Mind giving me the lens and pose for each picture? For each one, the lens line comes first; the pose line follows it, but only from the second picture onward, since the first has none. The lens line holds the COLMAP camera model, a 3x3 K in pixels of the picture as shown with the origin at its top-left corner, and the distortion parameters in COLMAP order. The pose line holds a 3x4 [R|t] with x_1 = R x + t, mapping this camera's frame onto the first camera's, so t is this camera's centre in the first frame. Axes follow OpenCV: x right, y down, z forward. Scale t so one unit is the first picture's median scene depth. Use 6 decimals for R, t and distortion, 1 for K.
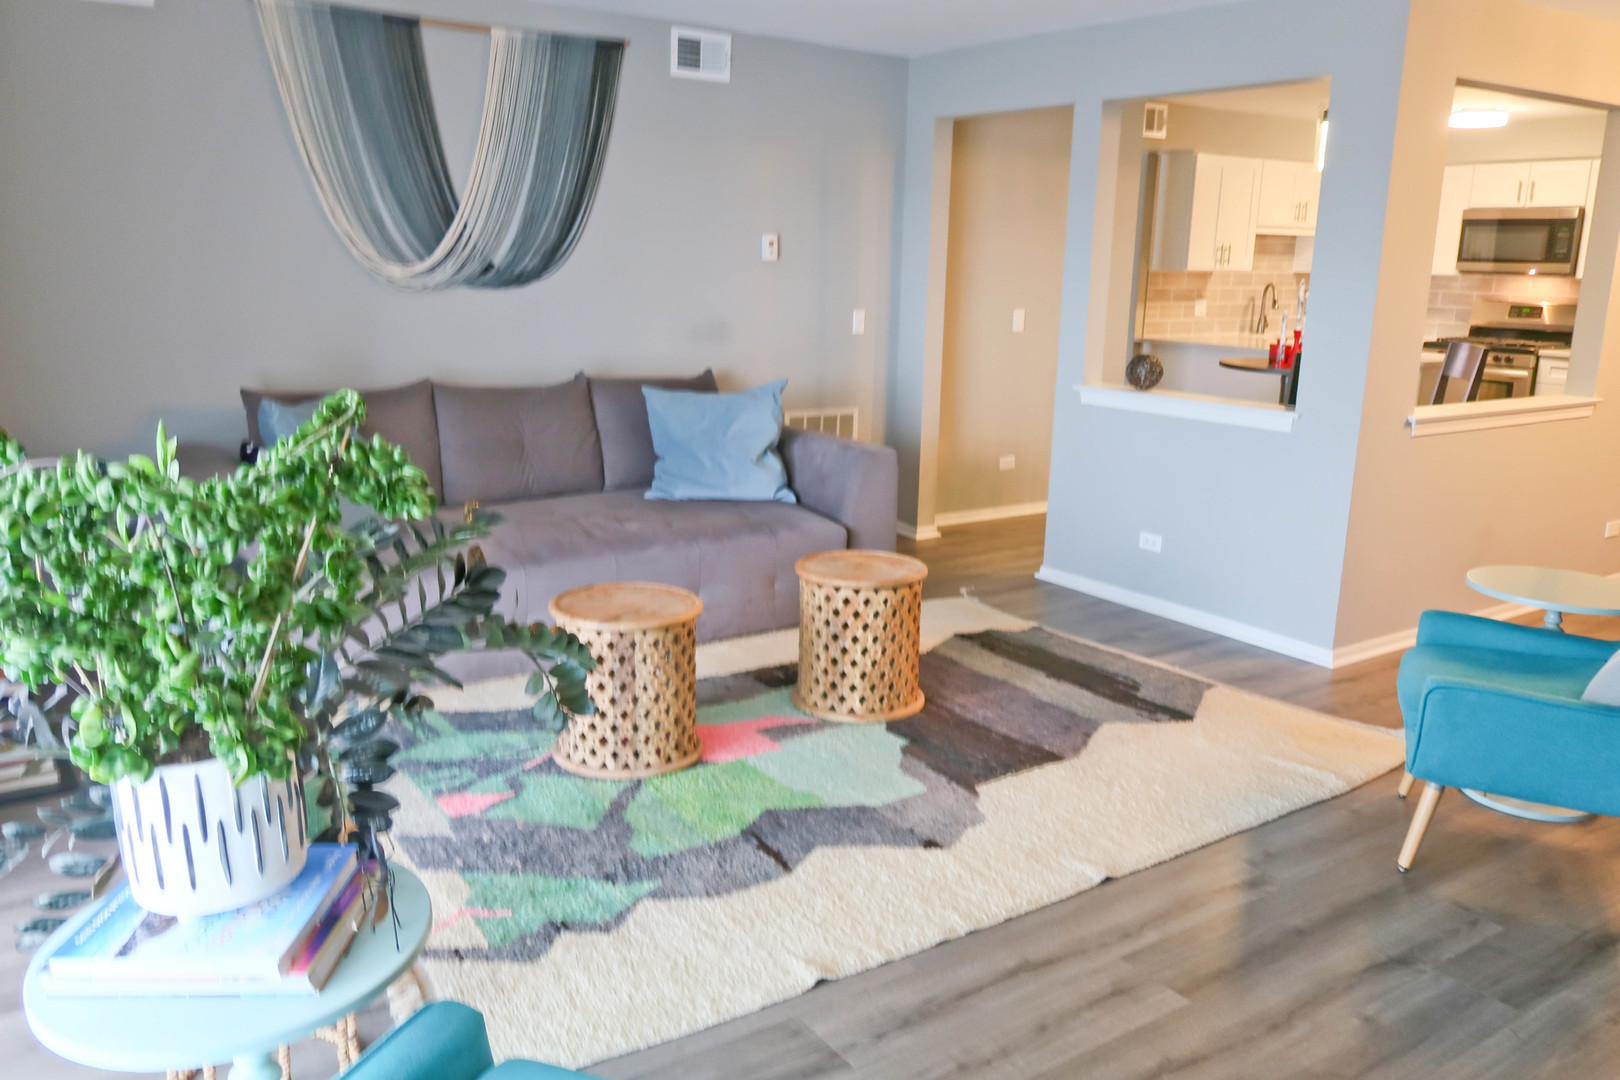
lens RADIAL K [[1254.9, 0, 806.7], [0, 1254.9, 551.1], [0, 0, 1]] dist [-0.006487, 0.012177]
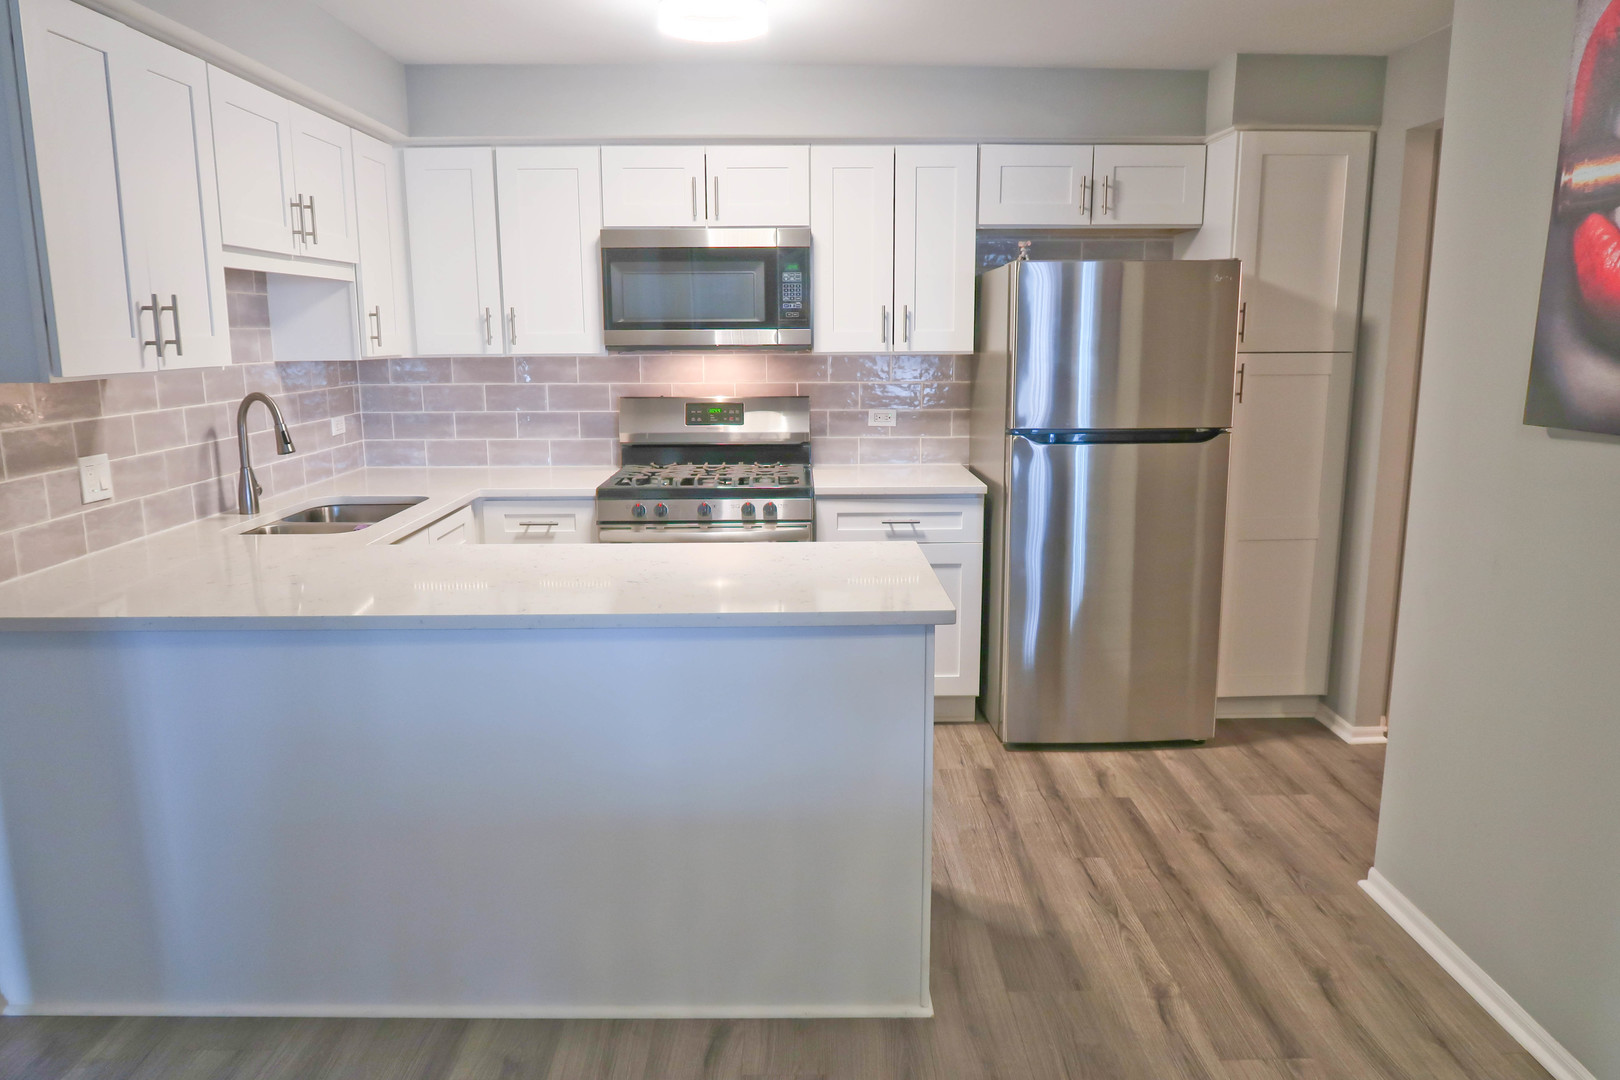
lens RADIAL K [[1114.8, 0, 810.1], [0, 1114.8, 544.8], [0, 0, 1]] dist [-0.026592, 0.008291]
pose [[0.553204, -0.179230, 0.813536, 0.175095], [0.210332, 0.974992, 0.071775, -0.160409], [-0.806056, 0.131406, 0.577067, 0.683349]]
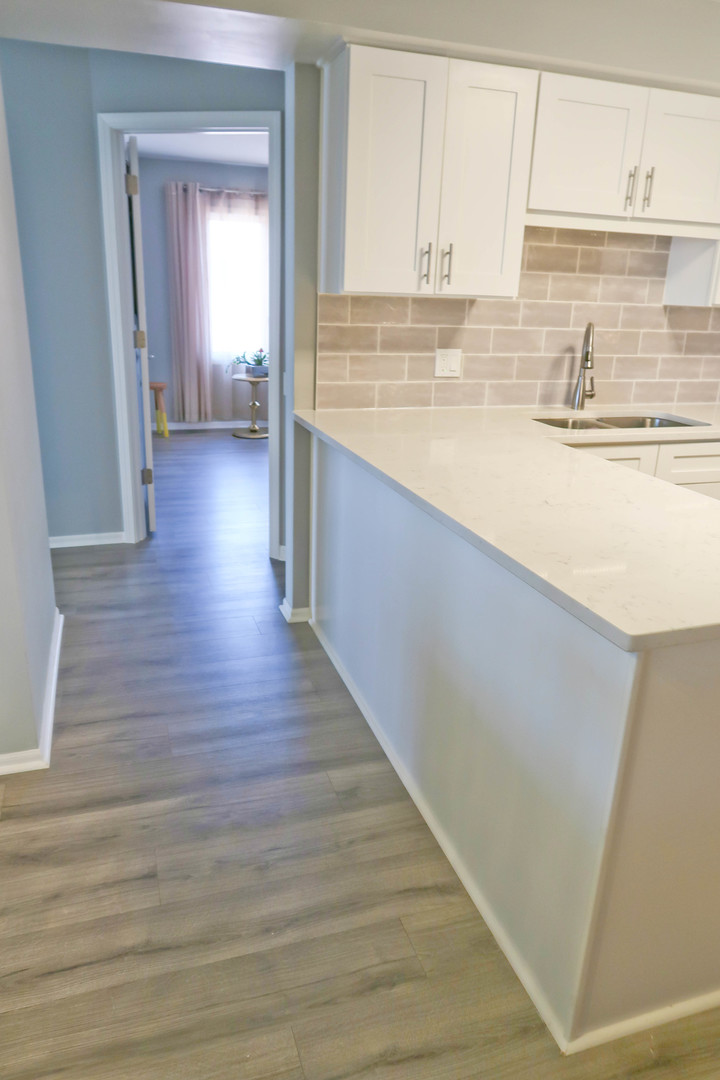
lens RADIAL K [[743.2, 0, 356.3], [0, 743.2, 542.2], [0, 0, 1]] dist [-0.026592, 0.008291]
pose [[0.961601, 0.097442, -0.256570, 0.380747], [-0.075493, 0.992699, 0.094072, -0.144676], [0.263863, -0.071090, 0.961937, 0.671977]]
